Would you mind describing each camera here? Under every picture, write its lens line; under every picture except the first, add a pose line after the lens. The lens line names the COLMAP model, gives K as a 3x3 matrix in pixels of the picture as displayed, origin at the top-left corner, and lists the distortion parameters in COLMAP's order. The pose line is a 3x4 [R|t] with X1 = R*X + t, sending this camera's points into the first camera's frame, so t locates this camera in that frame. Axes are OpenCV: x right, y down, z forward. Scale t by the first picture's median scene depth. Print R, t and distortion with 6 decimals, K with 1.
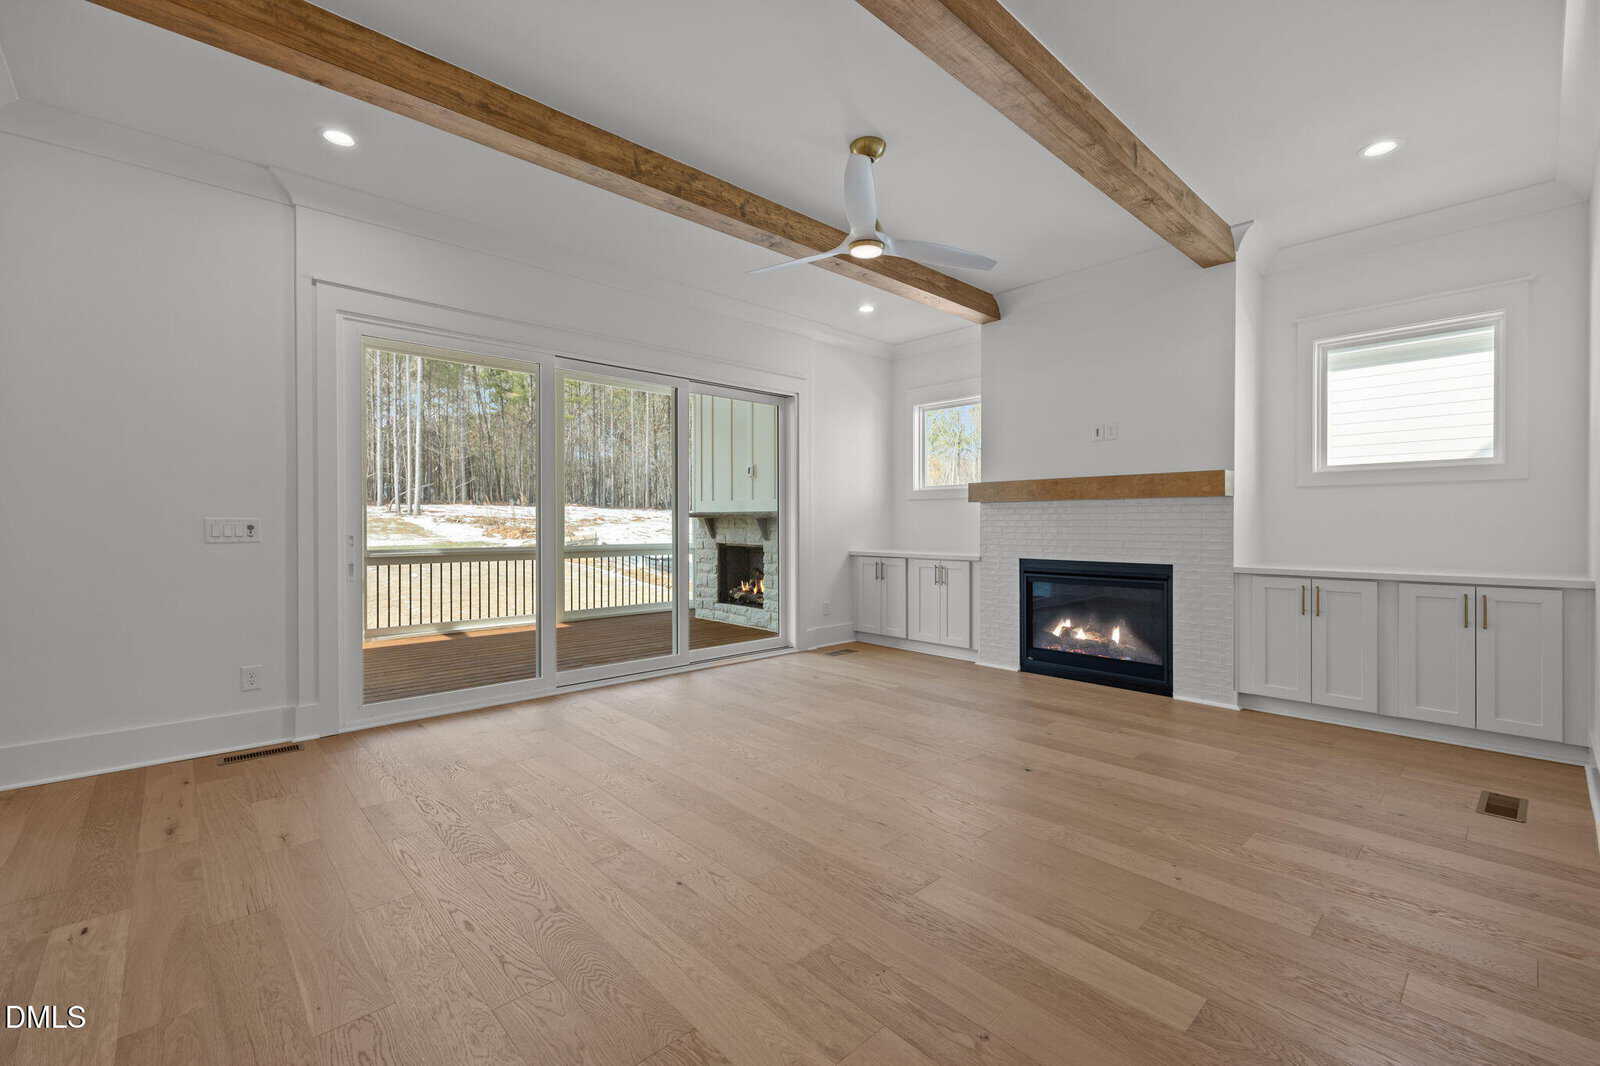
lens RADIAL K [[650.1, 0, 828.2], [0, 650.1, 525.2], [0, 0, 1]] dist [0.007359, 0.000053]
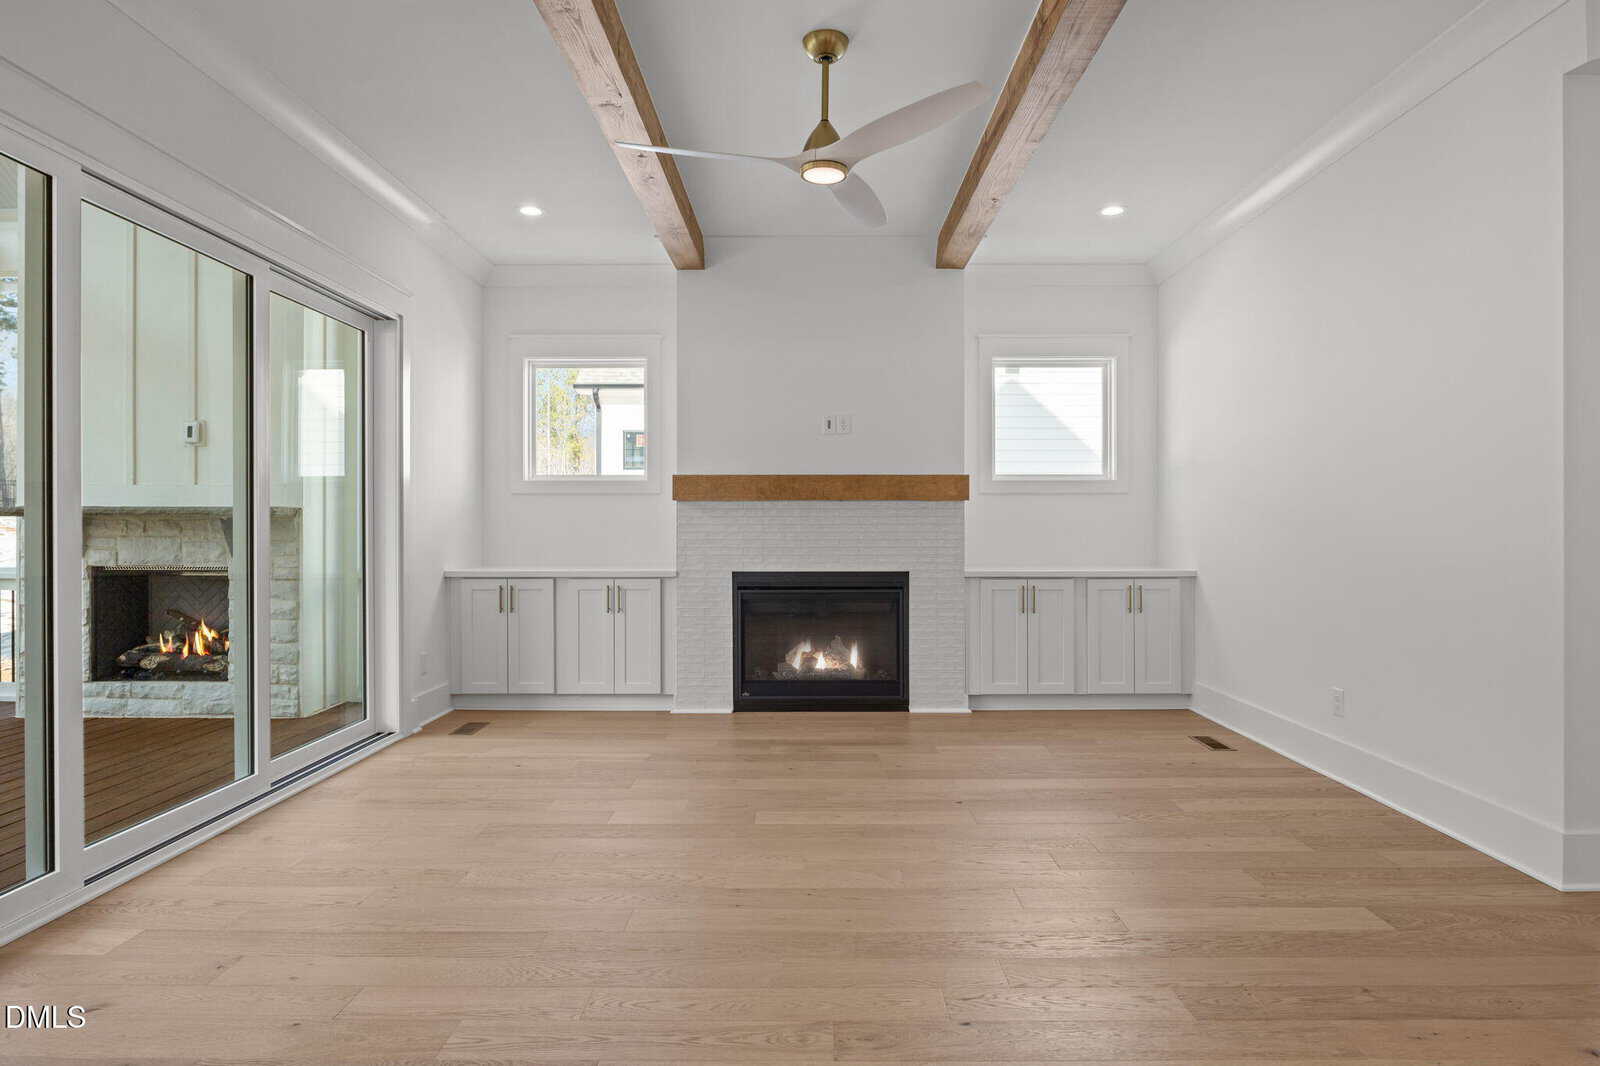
lens RADIAL K [[877.3, 0, 797.6], [0, 877.3, 529.7], [0, 0, 1]] dist [-0.011003, -0.001914]
pose [[0.710914, -0.000031, 0.703279, -0.410321], [0.002425, 0.999994, -0.002406, 0.002038], [-0.703275, 0.003416, 0.710910, 0.174729]]
